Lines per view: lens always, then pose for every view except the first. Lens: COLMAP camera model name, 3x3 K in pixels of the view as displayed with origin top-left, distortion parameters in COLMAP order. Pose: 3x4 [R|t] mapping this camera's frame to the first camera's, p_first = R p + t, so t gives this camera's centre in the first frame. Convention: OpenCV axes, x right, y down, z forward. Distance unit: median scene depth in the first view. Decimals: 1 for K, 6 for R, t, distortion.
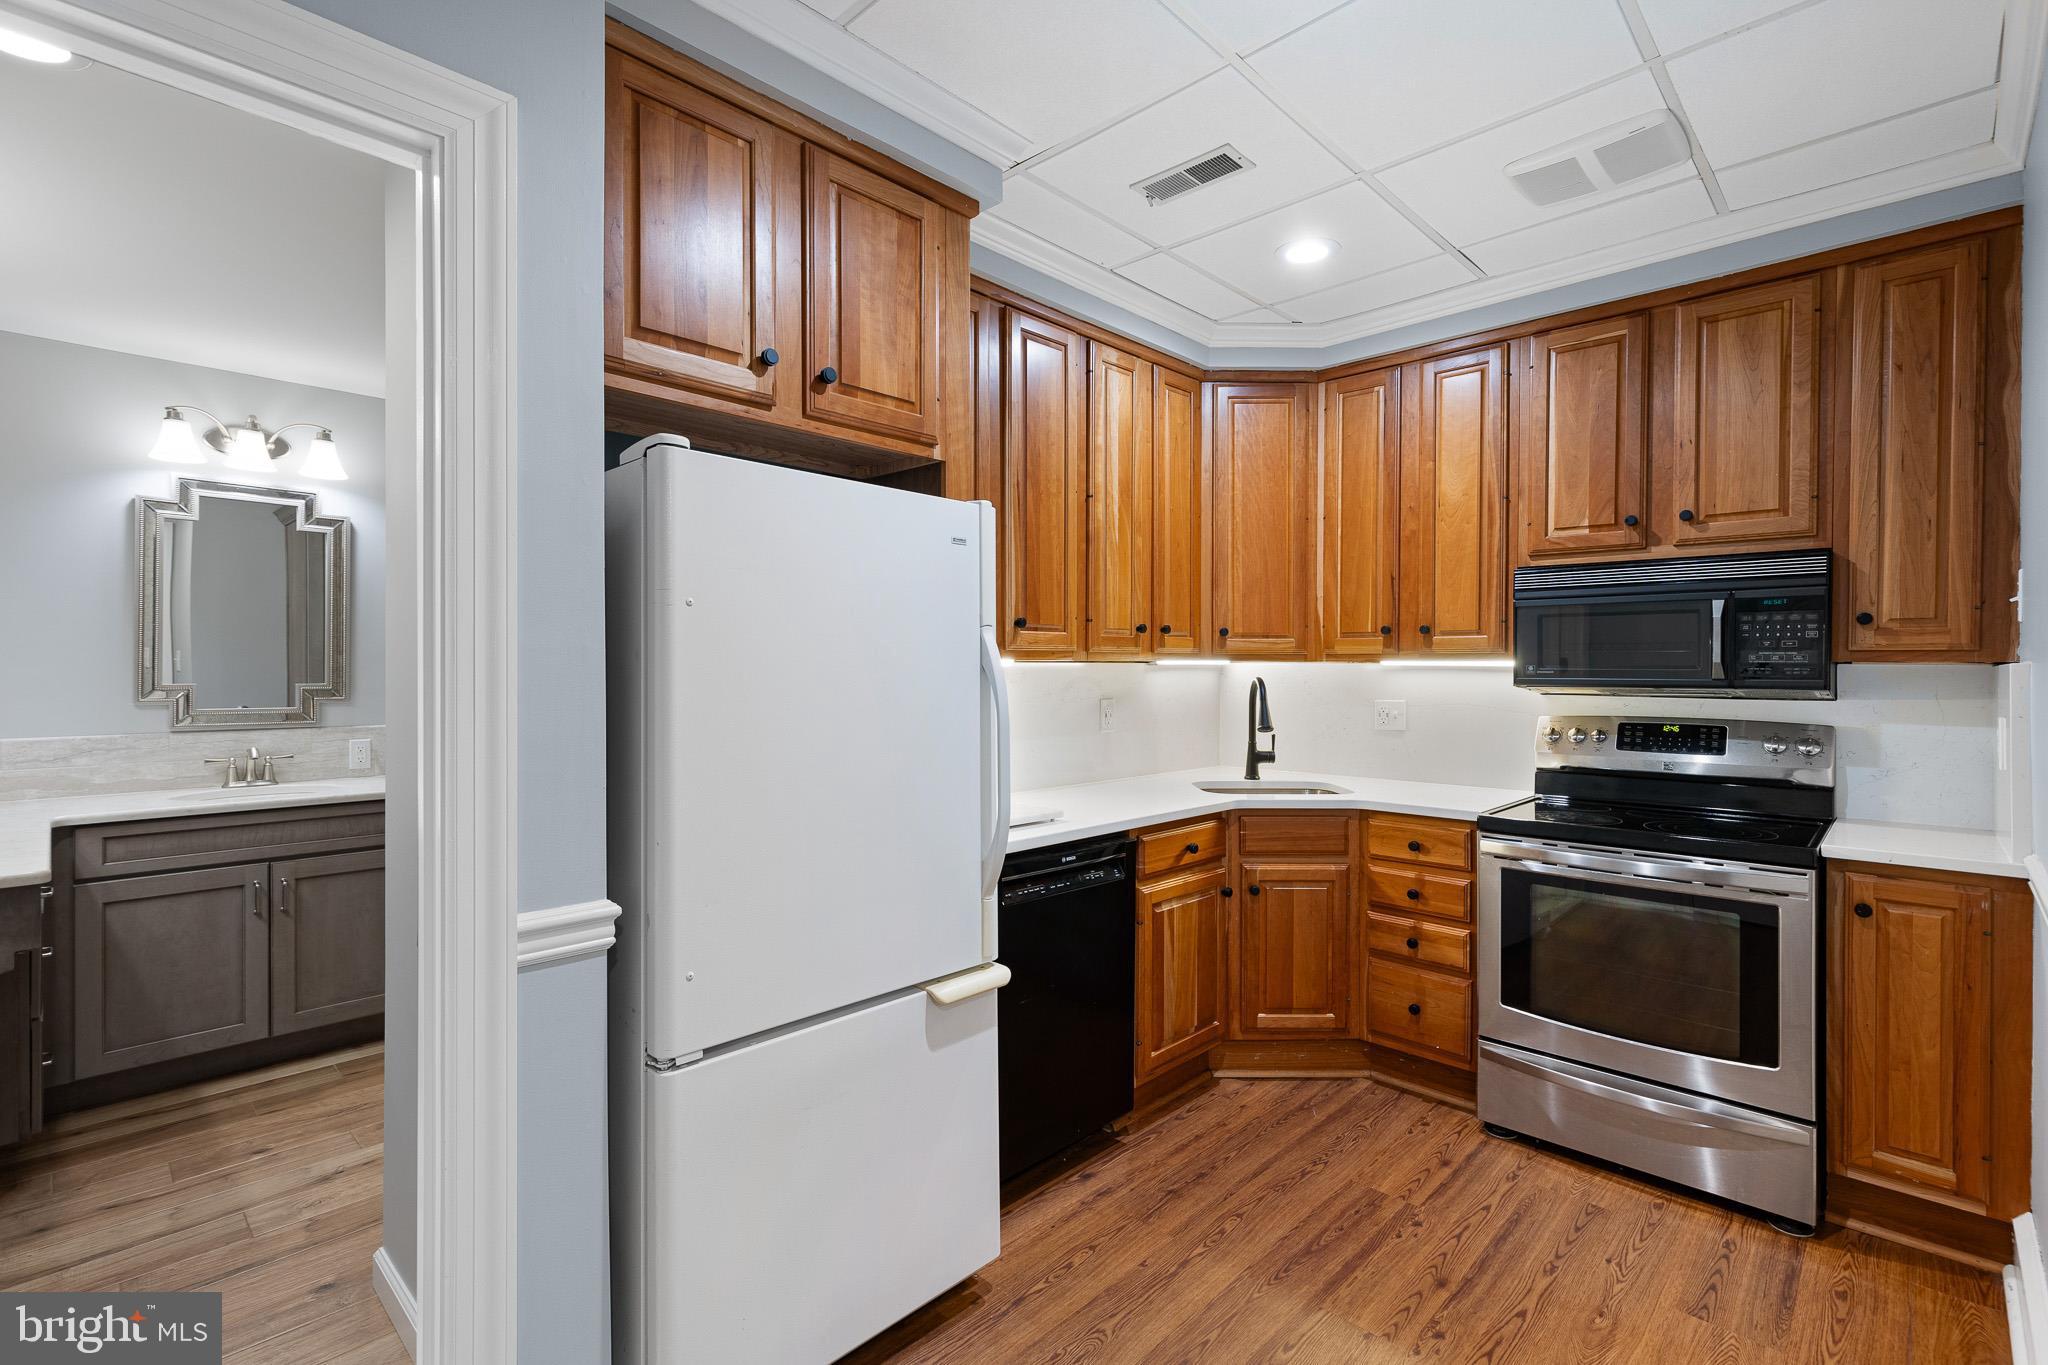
lens RADIAL K [[939.6, 0, 1023.7], [0, 939.6, 675.4], [0, 0, 1]] dist [0.005916, -0.002029]
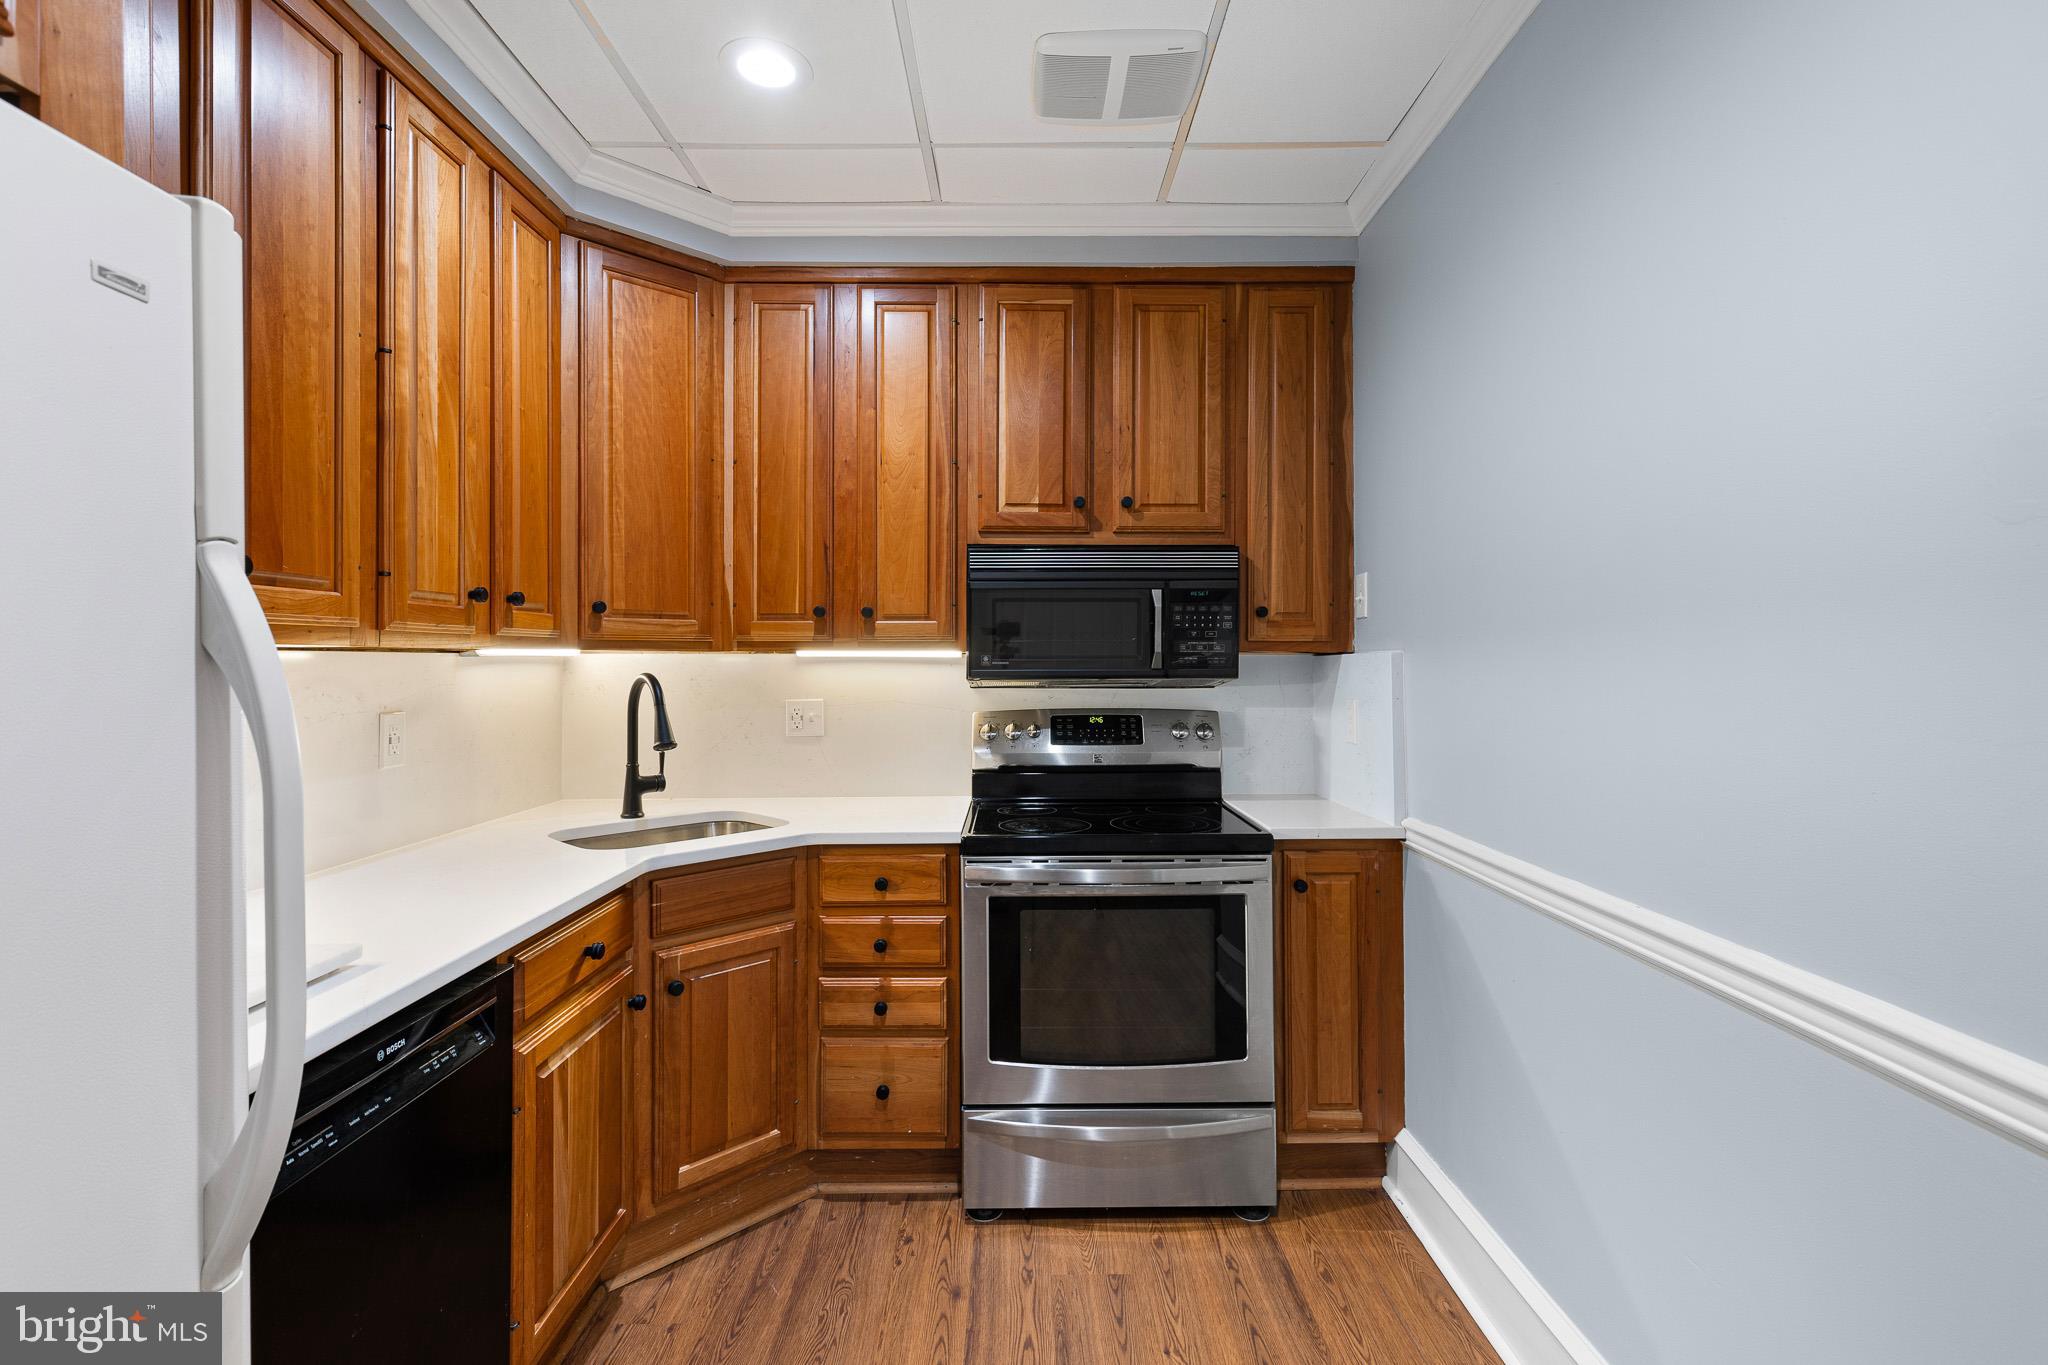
lens RADIAL K [[939.6, 0, 1029.6], [0, 939.6, 656.0], [0, 0, 1]] dist [0.005916, -0.002029]
pose [[0.715347, 0.000369, 0.698770, -0.048199], [0.010639, 0.999878, -0.011420, 0.000299], [-0.698689, 0.015603, 0.715256, 0.354049]]
